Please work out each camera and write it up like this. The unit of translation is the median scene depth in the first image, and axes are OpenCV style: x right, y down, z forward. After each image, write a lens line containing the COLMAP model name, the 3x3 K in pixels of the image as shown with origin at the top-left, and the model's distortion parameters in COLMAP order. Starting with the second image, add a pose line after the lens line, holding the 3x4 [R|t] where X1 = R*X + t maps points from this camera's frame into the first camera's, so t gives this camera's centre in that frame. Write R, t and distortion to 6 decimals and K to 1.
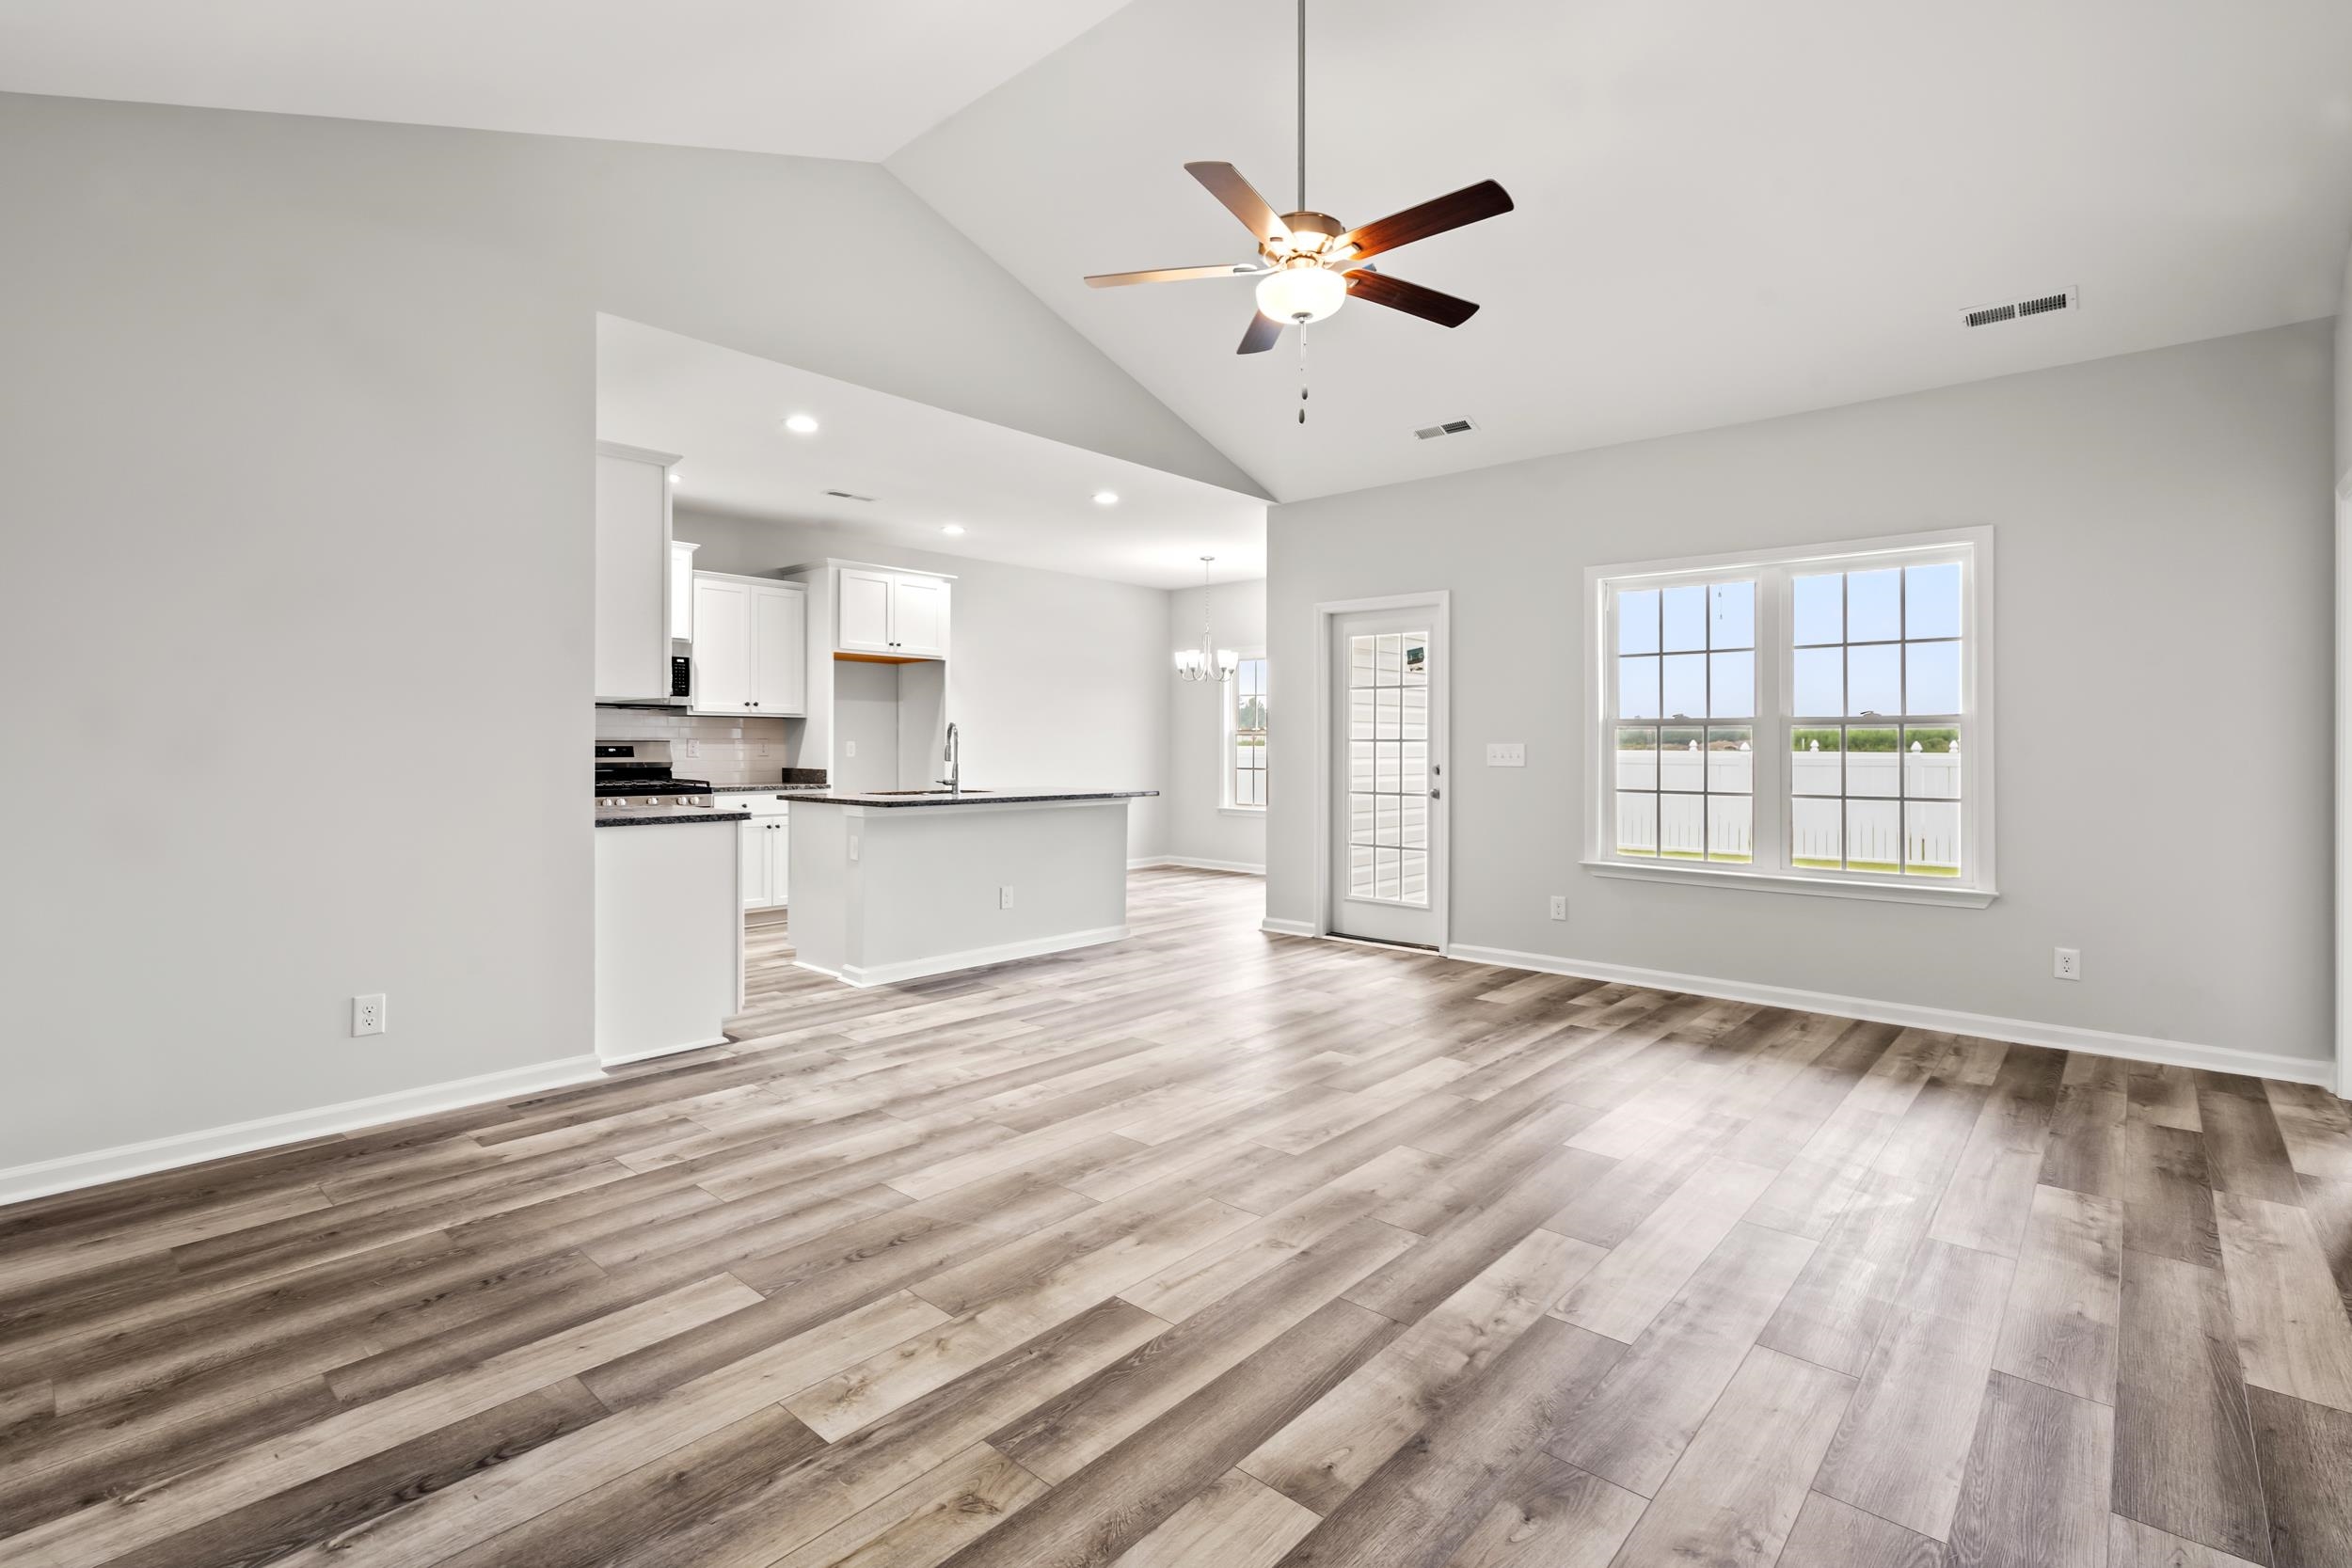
lens RADIAL K [[1078.2, 0, 1165.9], [0, 1078.2, 750.3], [0, 0, 1]] dist [-0.002396, 0.000059]
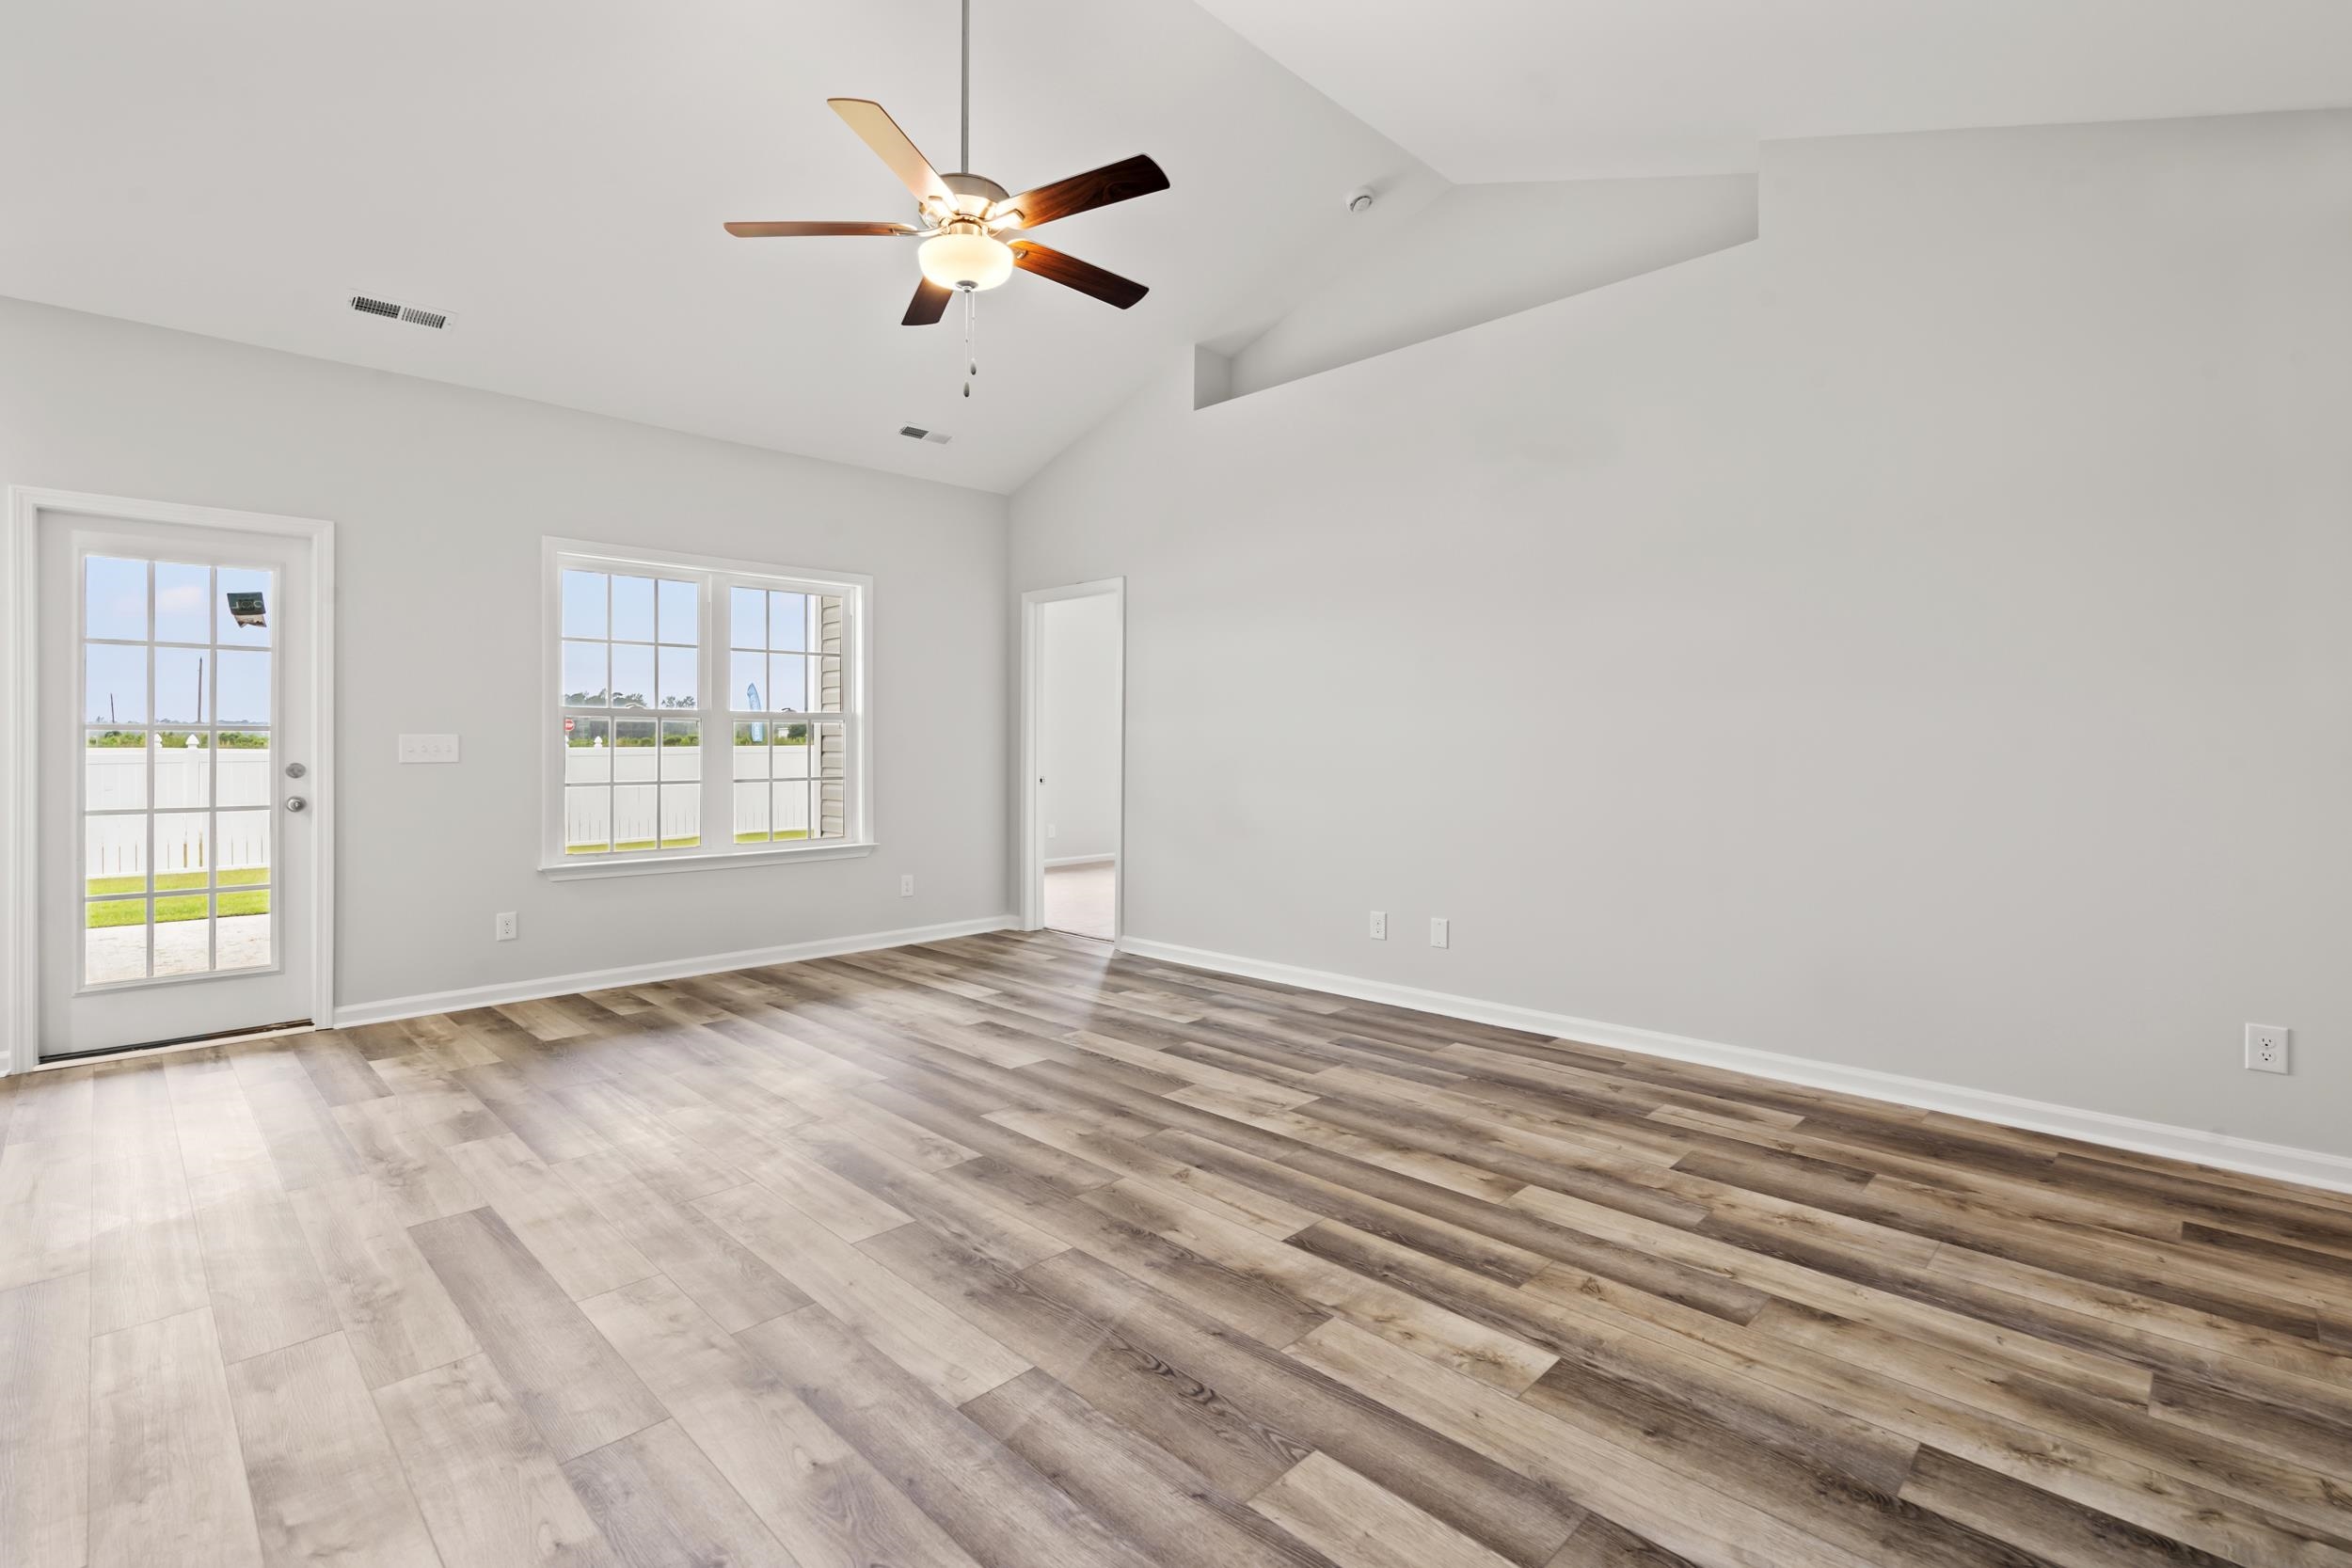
lens RADIAL K [[1078.2, 0, 1165.9], [0, 1078.2, 750.3], [0, 0, 1]] dist [-0.002396, 0.000059]
pose [[0.052159, -0.008068, 0.998606, -0.948224], [0.003991, 0.999961, 0.007870, 0.004294], [-0.998631, 0.003575, 0.052189, 0.887764]]
